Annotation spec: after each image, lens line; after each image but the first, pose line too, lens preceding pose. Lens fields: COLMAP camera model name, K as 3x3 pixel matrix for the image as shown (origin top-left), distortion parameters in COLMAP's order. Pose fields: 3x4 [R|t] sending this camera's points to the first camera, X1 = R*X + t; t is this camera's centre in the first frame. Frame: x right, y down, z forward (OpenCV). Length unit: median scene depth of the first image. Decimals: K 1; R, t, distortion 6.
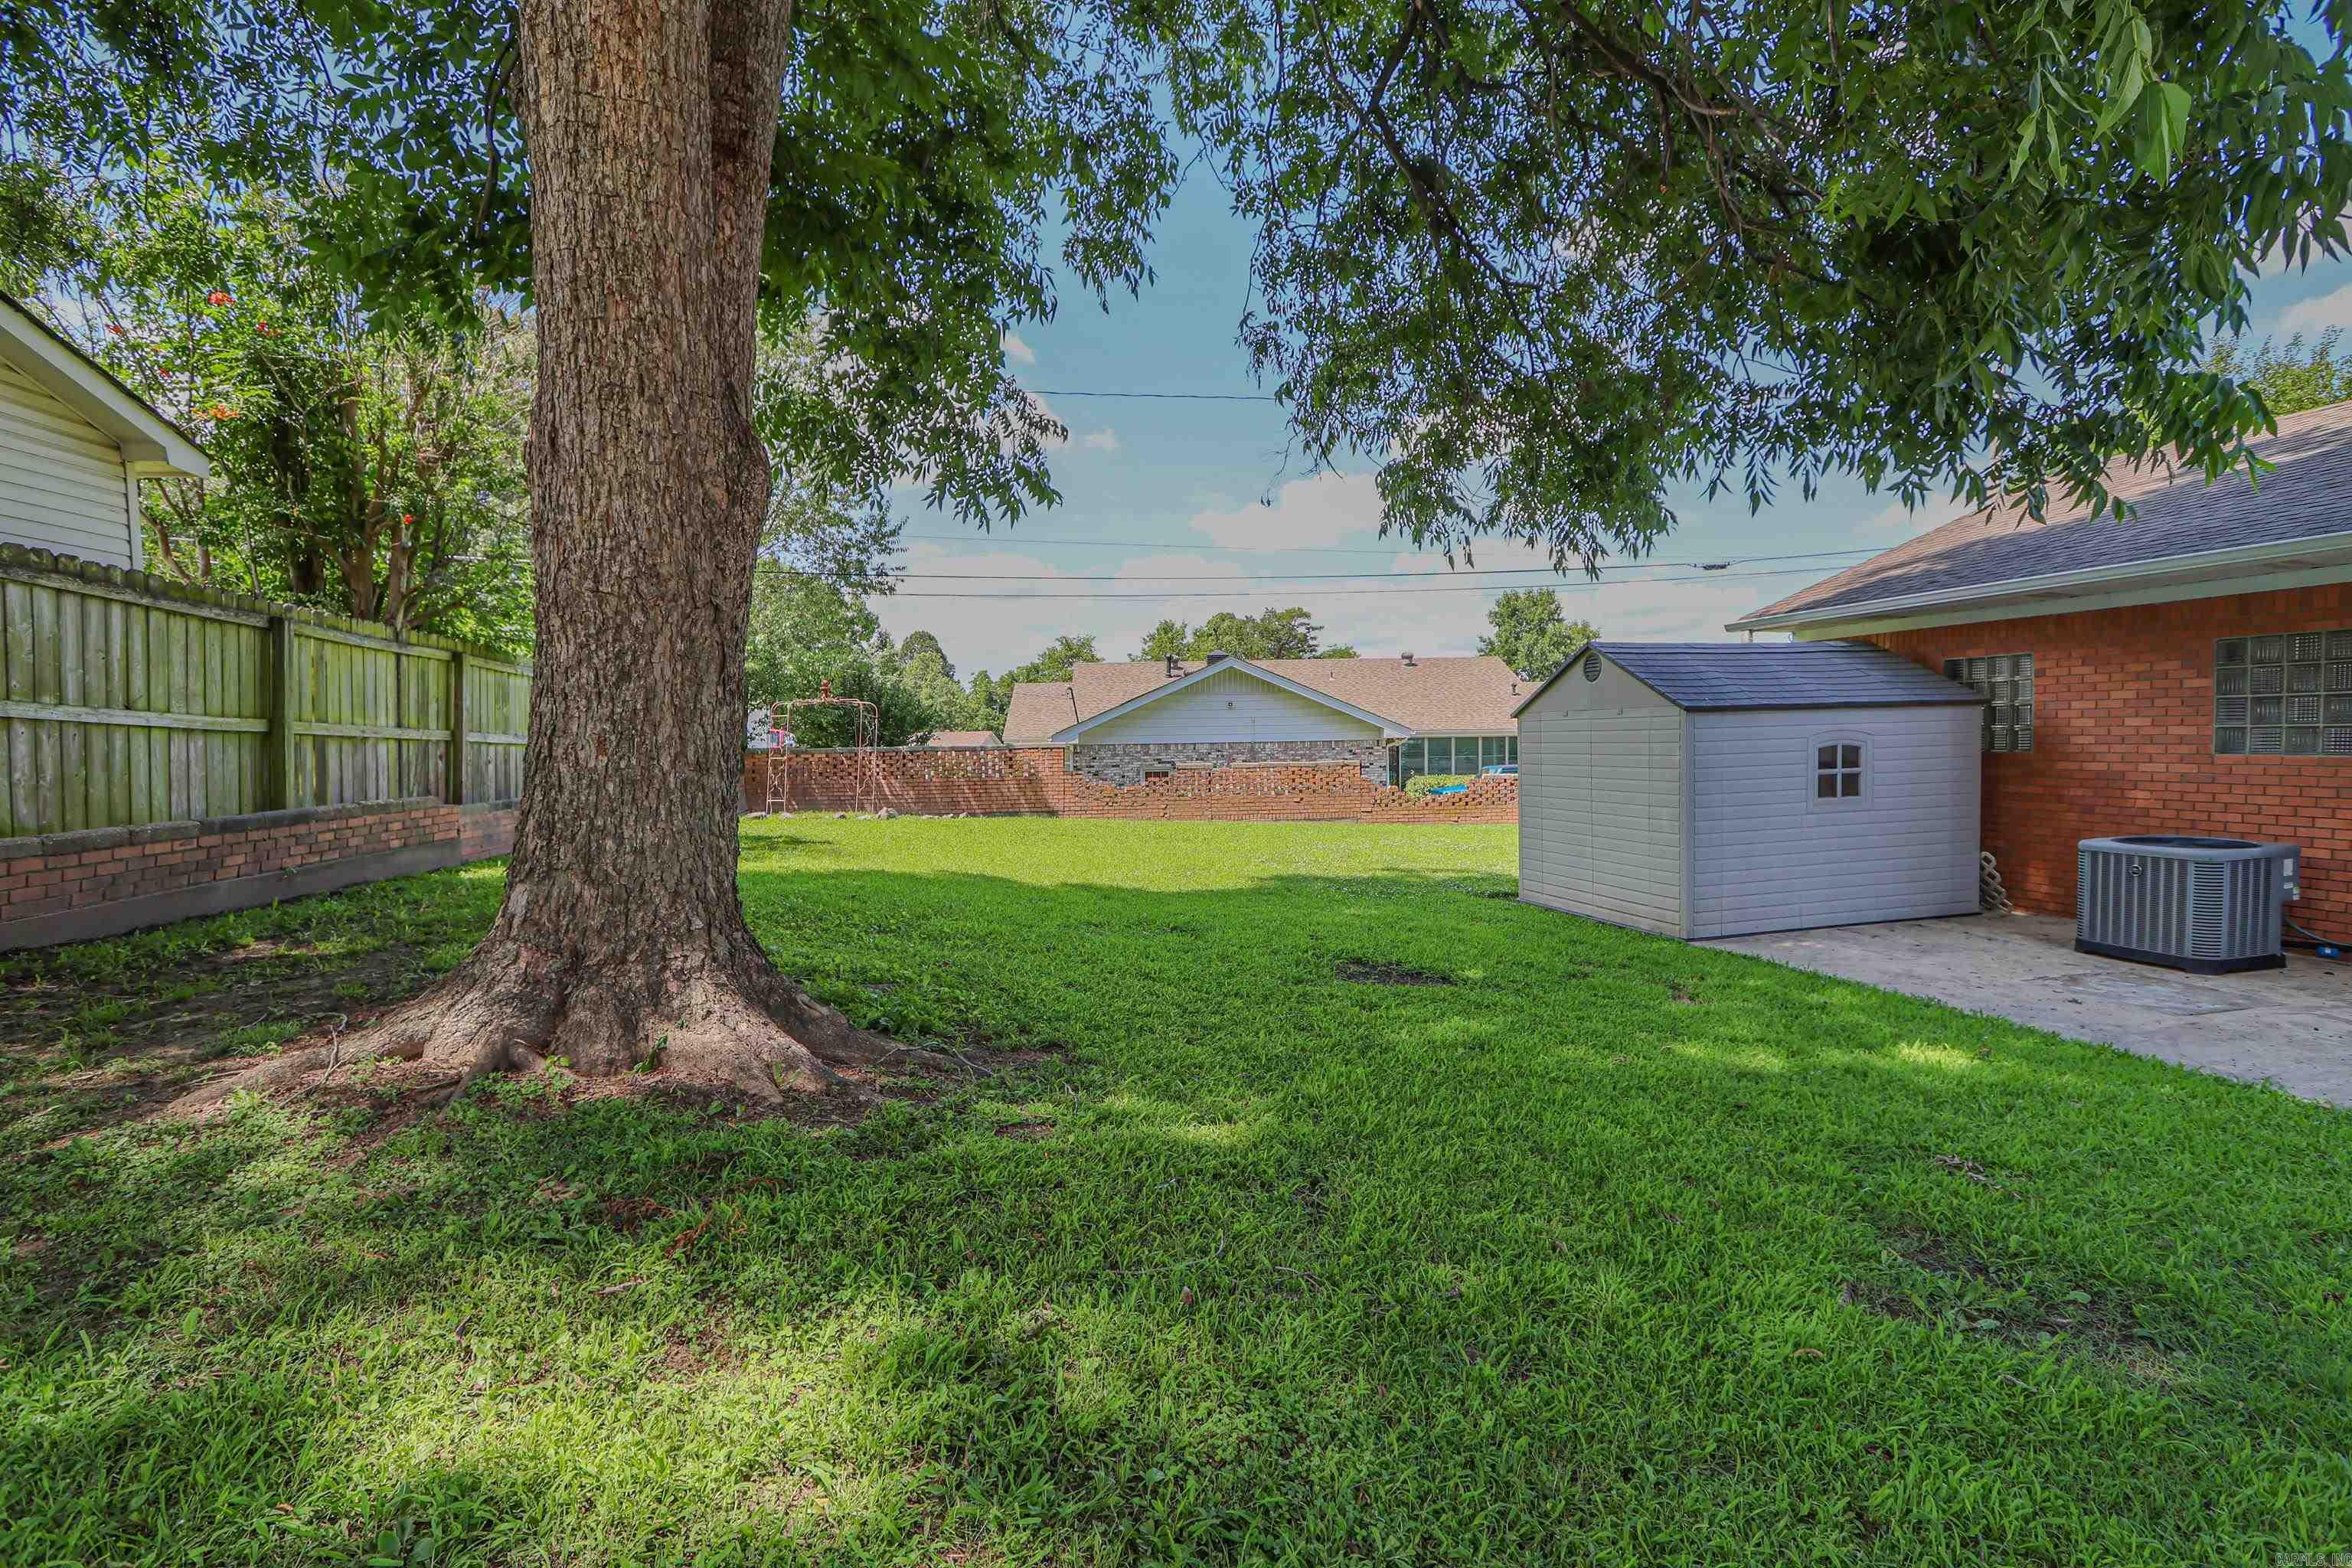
lens RADIAL K [[1104.6, 0, 1162.6], [0, 1104.6, 778.7], [0, 0, 1]] dist [-0.019440, 0.002194]
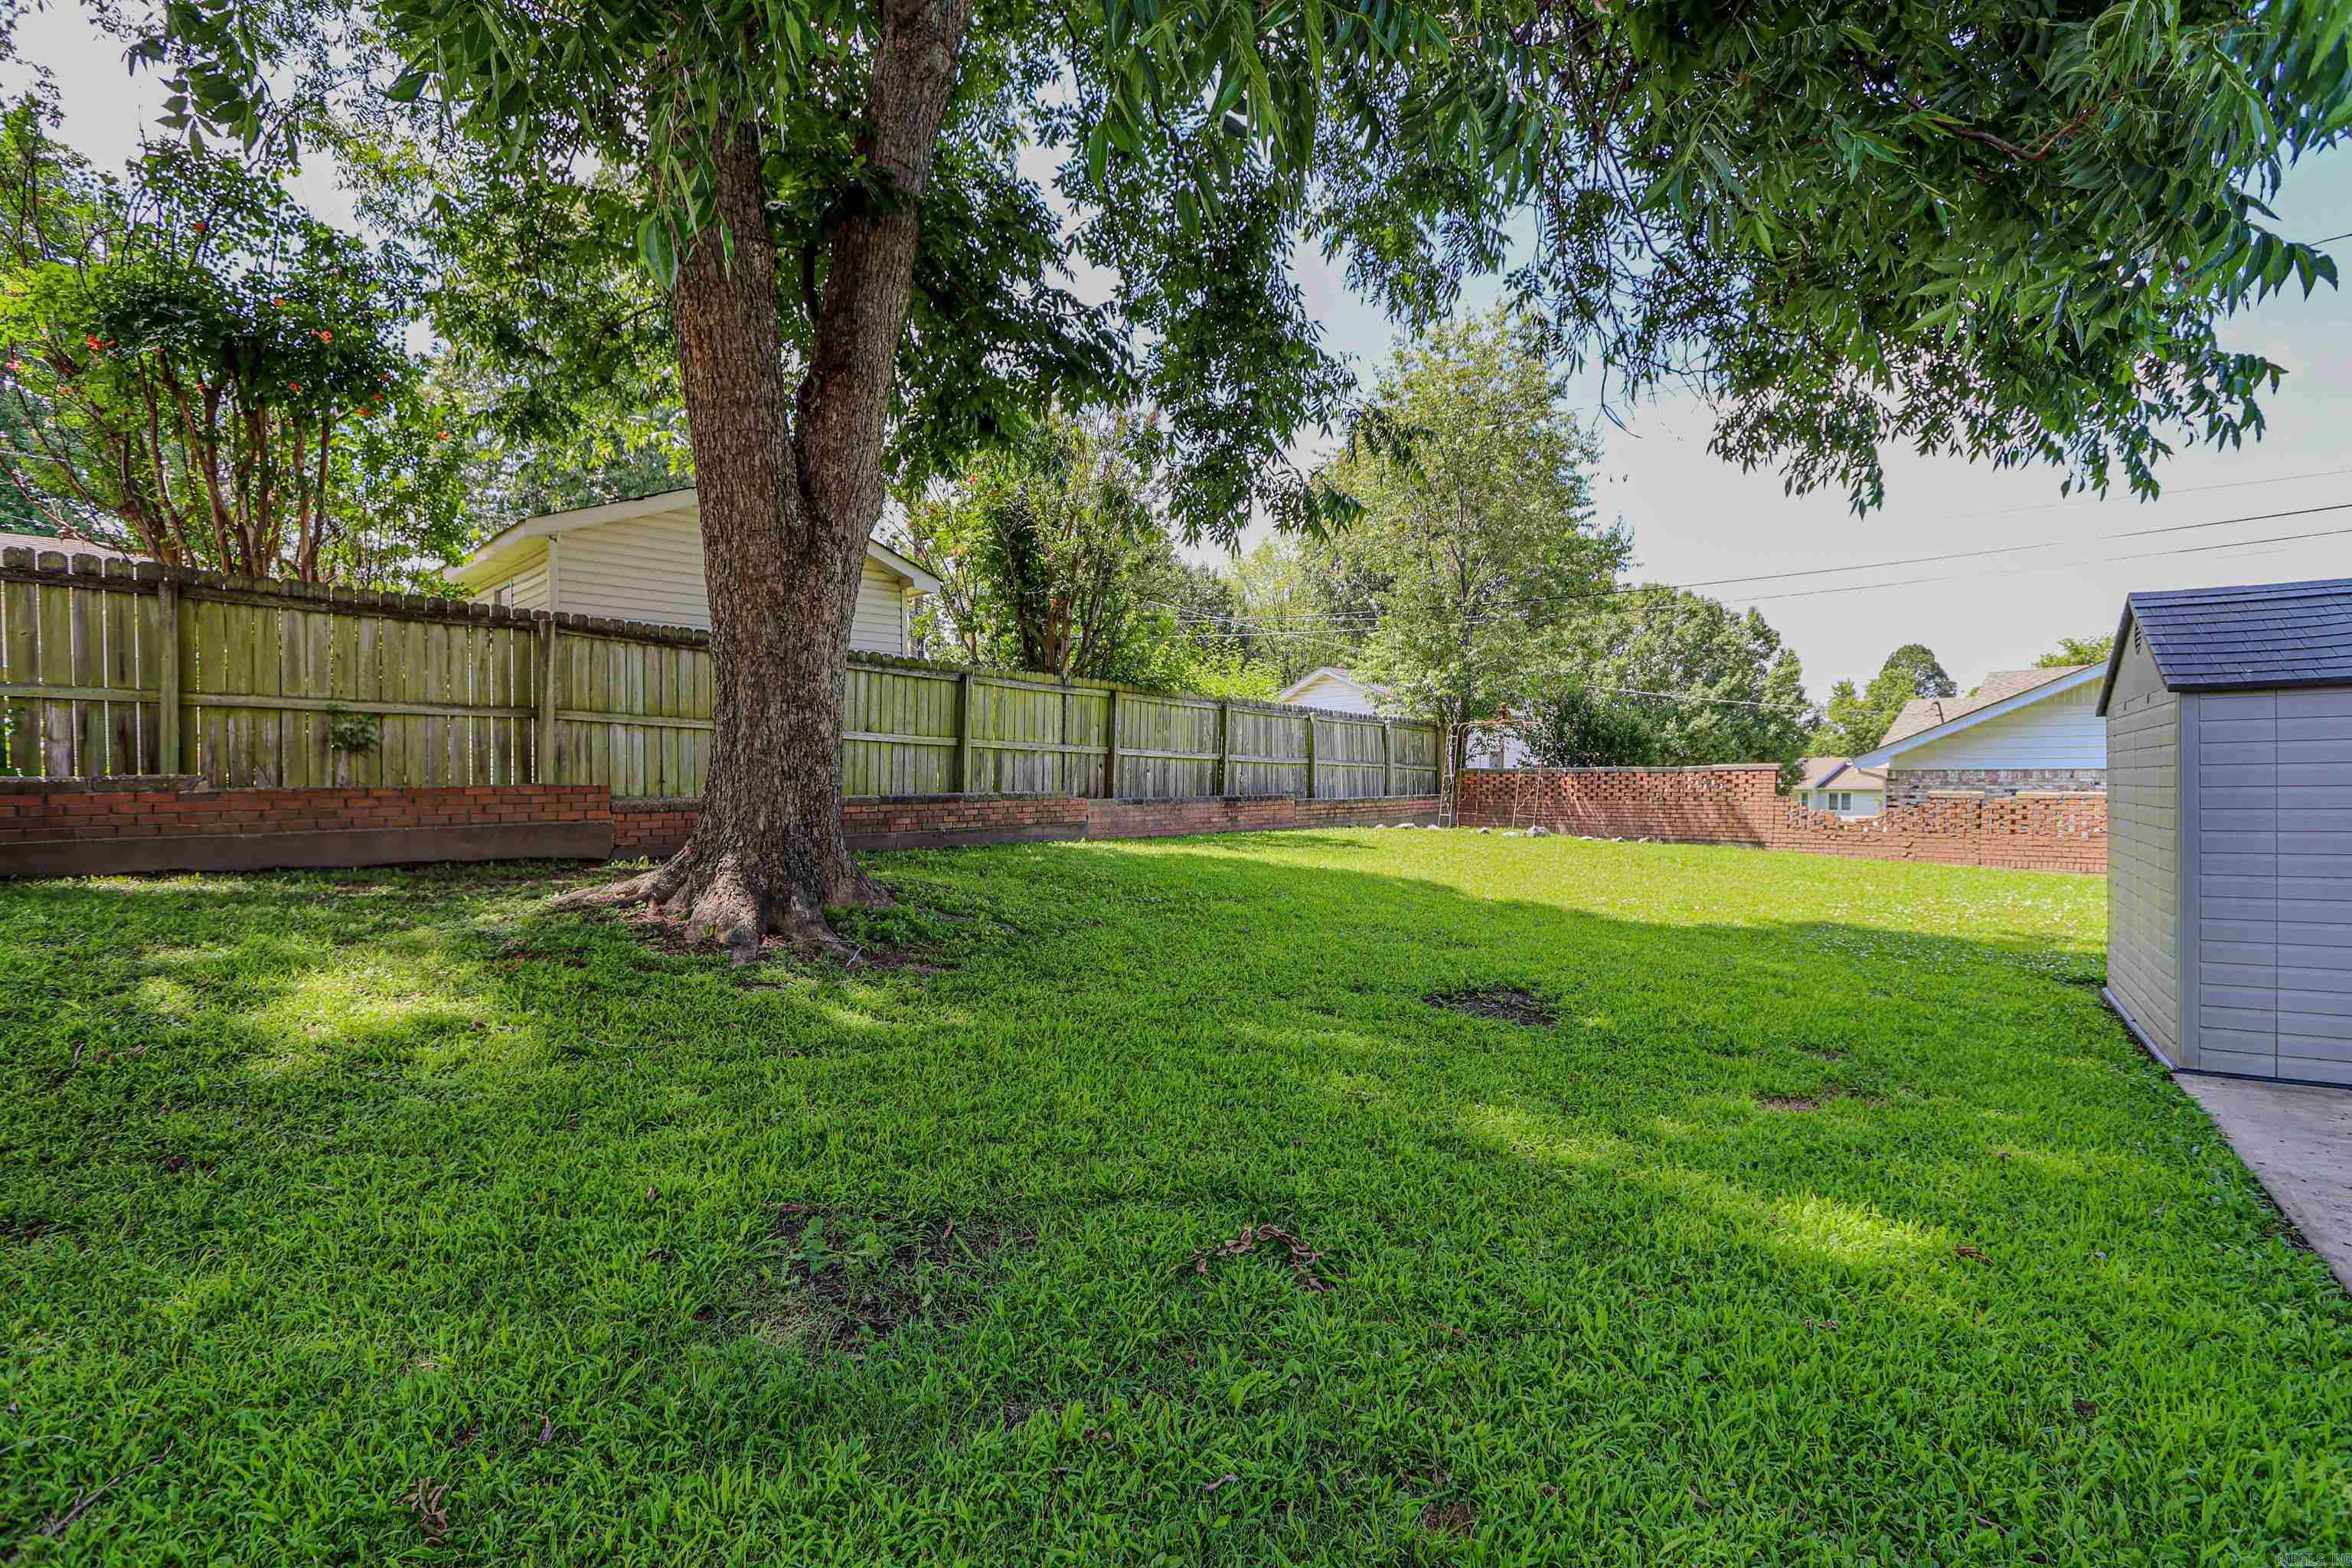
lens RADIAL K [[1104.6, 0, 1185.2], [0, 1104.6, 783.7], [0, 0, 1]] dist [-0.019440, 0.002194]
pose [[0.646430, 0.016753, -0.762789, 0.594659], [-0.035407, 0.999340, -0.008058, 0.013493], [0.762151, 0.032217, 0.646597, 0.191269]]
